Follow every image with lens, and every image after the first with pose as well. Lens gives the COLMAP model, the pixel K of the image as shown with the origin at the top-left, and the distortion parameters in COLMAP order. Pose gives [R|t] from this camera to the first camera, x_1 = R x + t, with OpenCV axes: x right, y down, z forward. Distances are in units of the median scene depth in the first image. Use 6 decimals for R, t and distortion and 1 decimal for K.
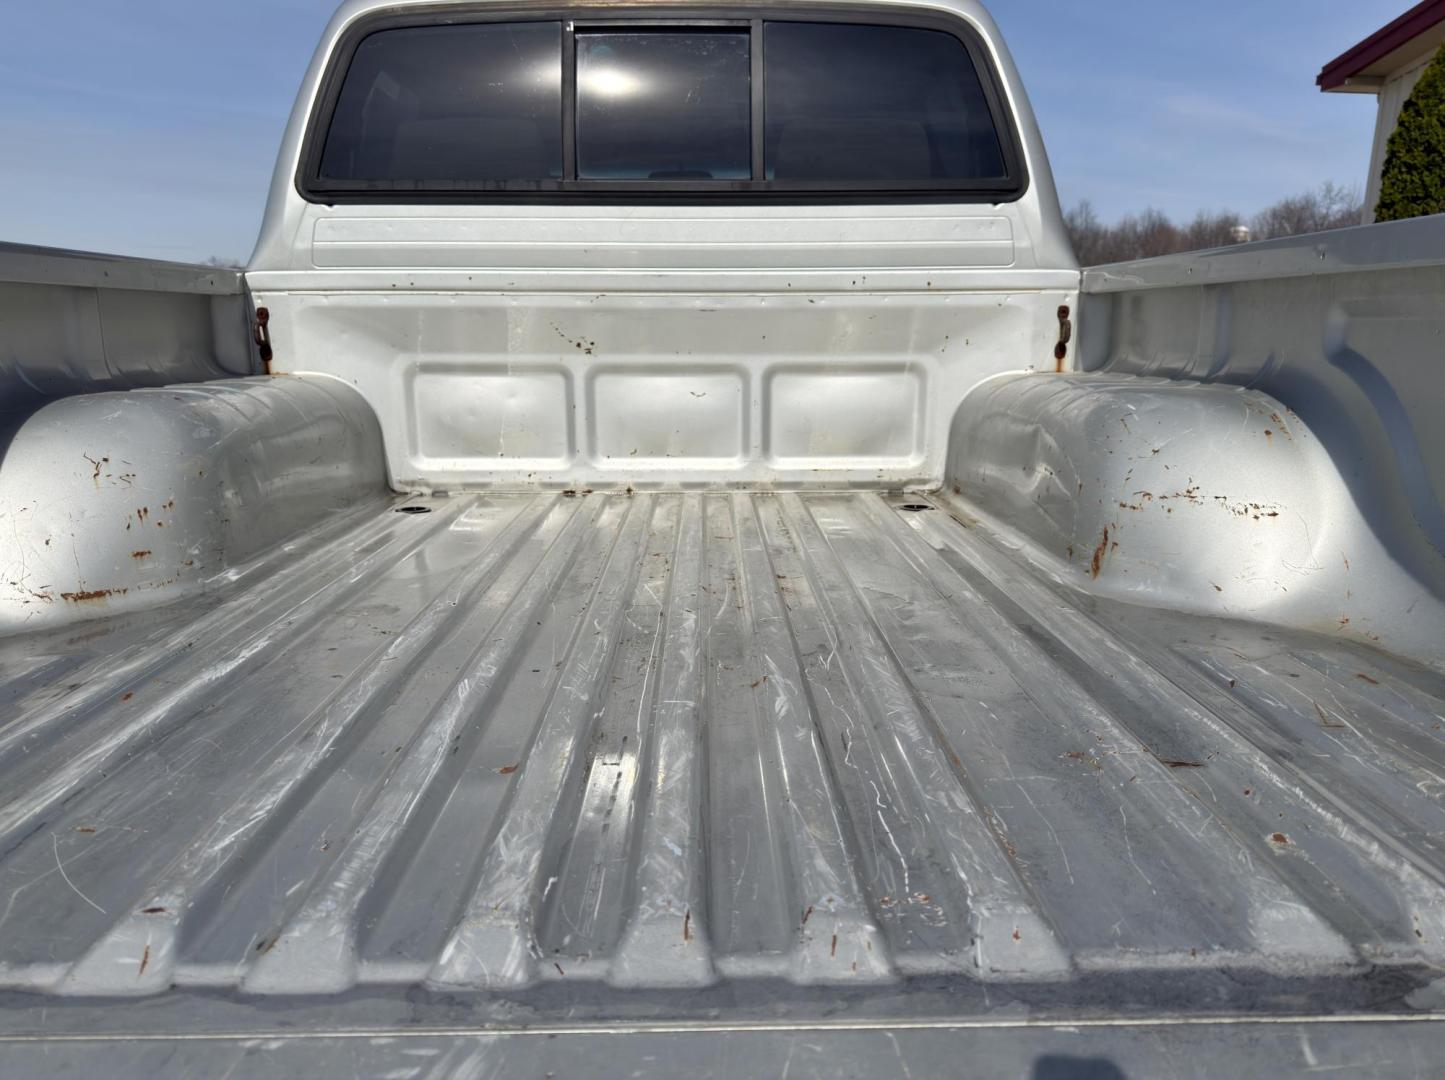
lens RADIAL K [[1027.8, 0, 724.6], [0, 1027.8, 547.7], [0, 0, 1]] dist [0.057282, -0.052661]
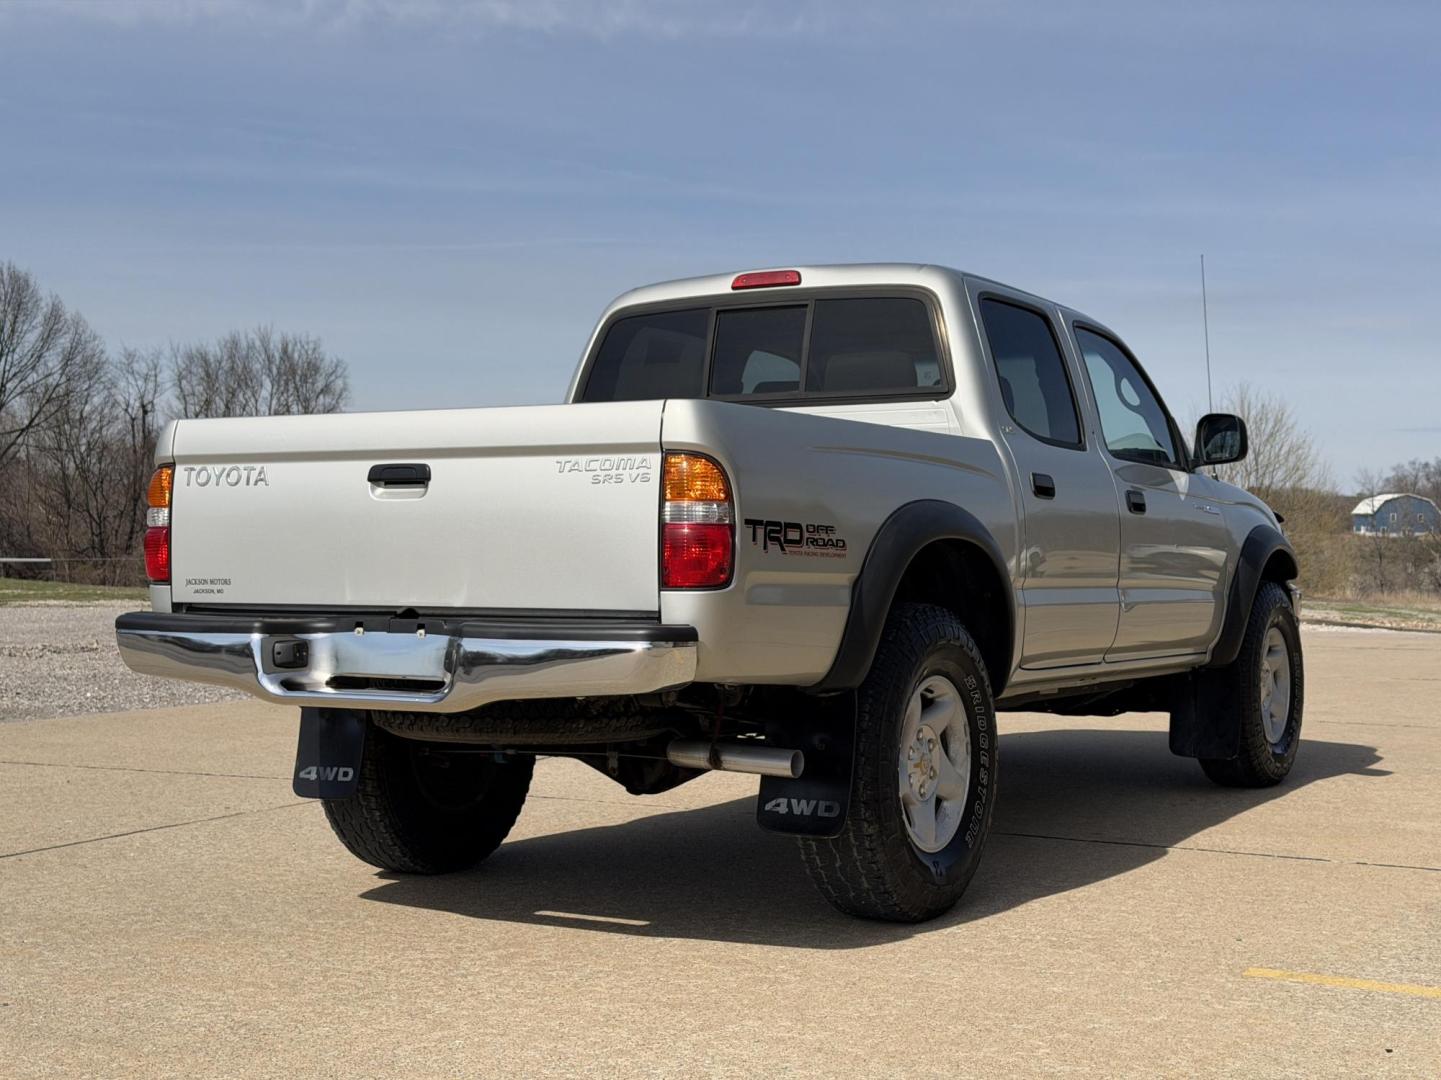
lens RADIAL K [[2034.9, 0, 707.3], [0, 2034.9, 554.4], [0, 0, 1]] dist [0.137257, 0.000000]
pose [[0.852628, 0.005002, -0.522494, 1.545535], [-0.115786, 0.976903, -0.179592, 0.480626], [0.509528, 0.213623, 0.833515, -1.666877]]
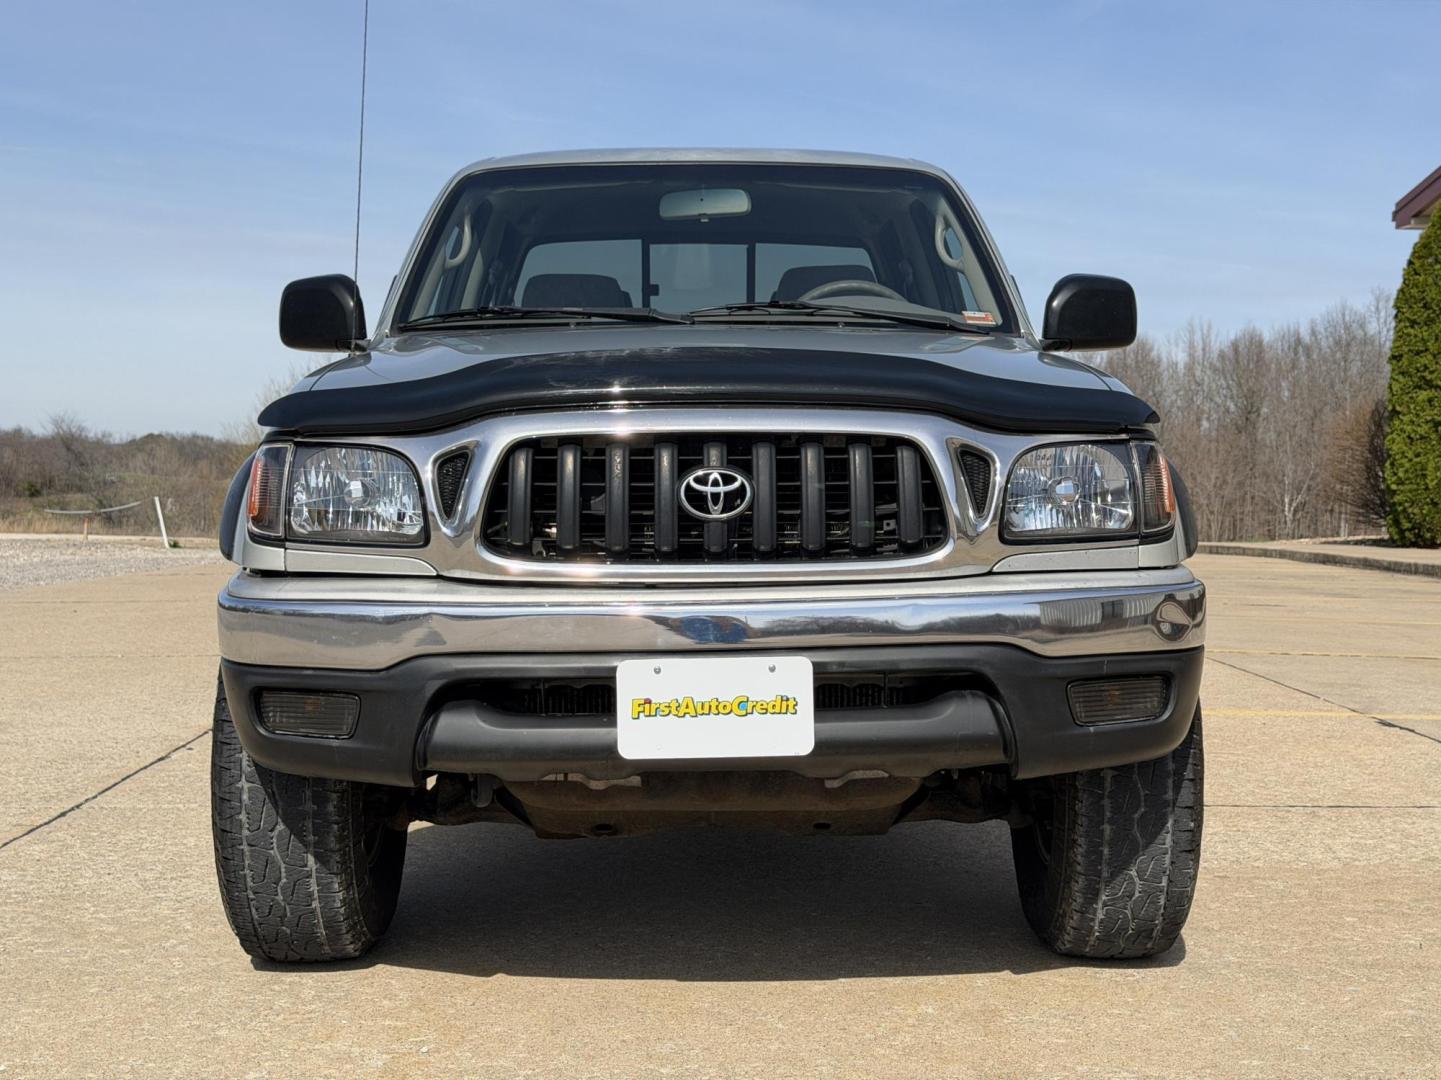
lens RADIAL K [[2034.9, 0, 726.0], [0, 2034.9, 542.0], [0, 0, 1]] dist [0.137257, 0.000000]
pose [[0.999971, 0.001875, -0.007334, -0.028409], [-0.003257, 0.981161, -0.193164, 1.519985], [0.006834, 0.193183, 0.981139, -5.996914]]
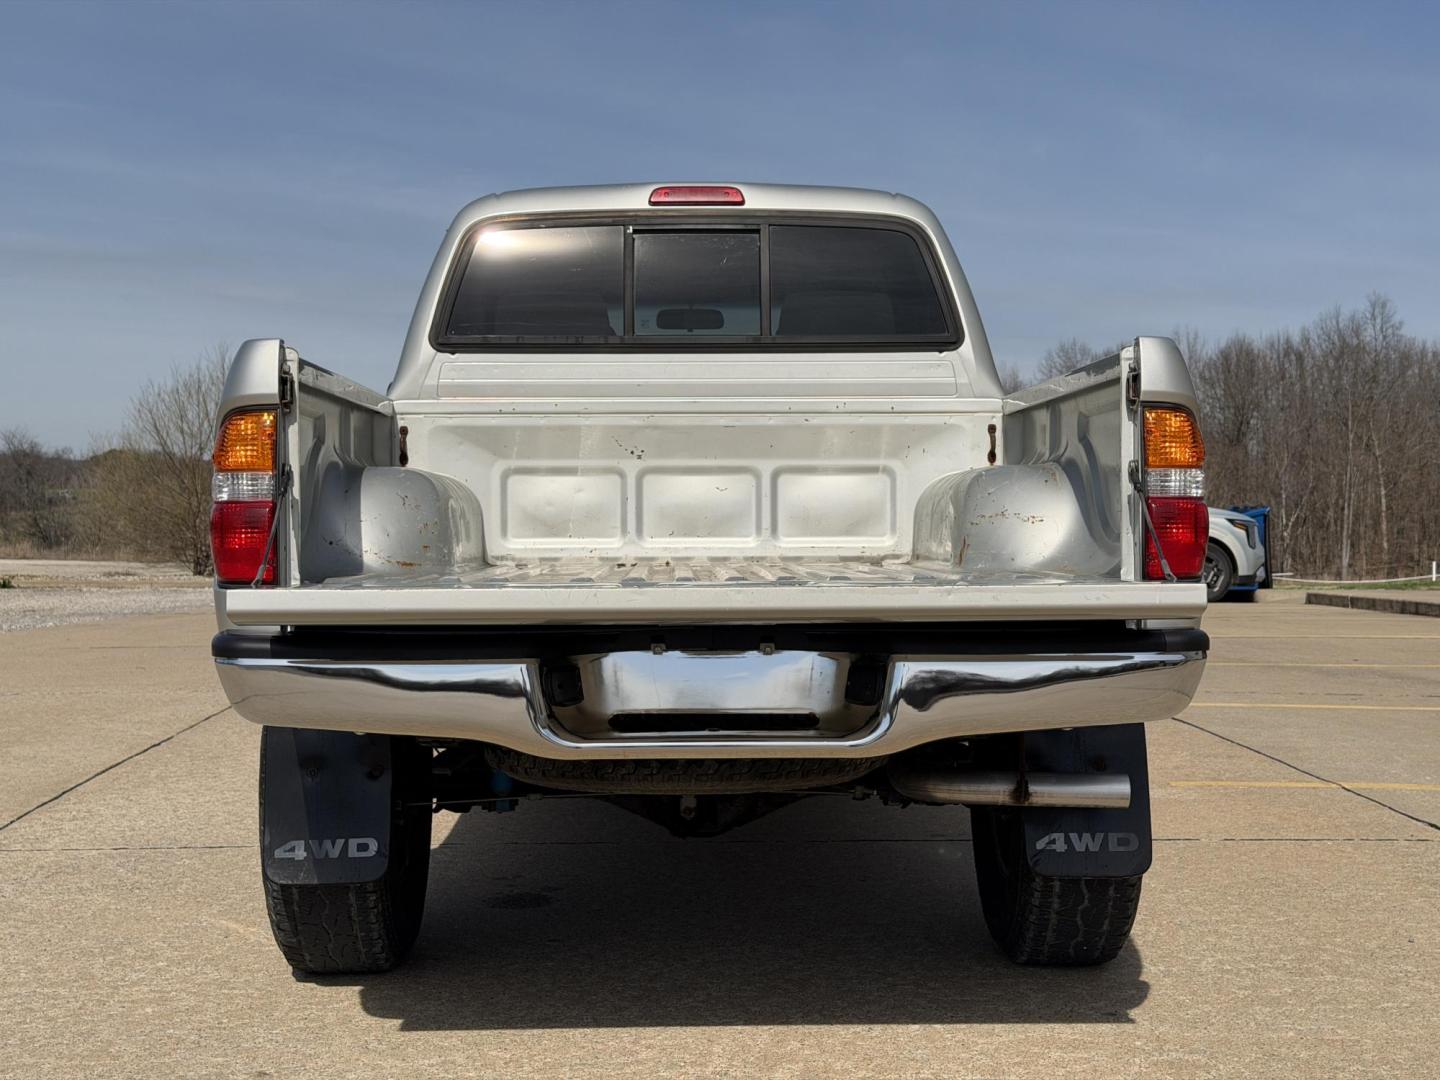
lens RADIAL K [[2033.5, 0, 718.4], [0, 2033.5, 540.2], [0, 0, 1]] dist [0.137257, 0.000000]
pose [[0.999991, -0.001114, 0.004149, -0.041070], [0.001925, 0.979638, -0.200761, 0.435566], [-0.003841, 0.200767, 0.979632, -1.529498]]
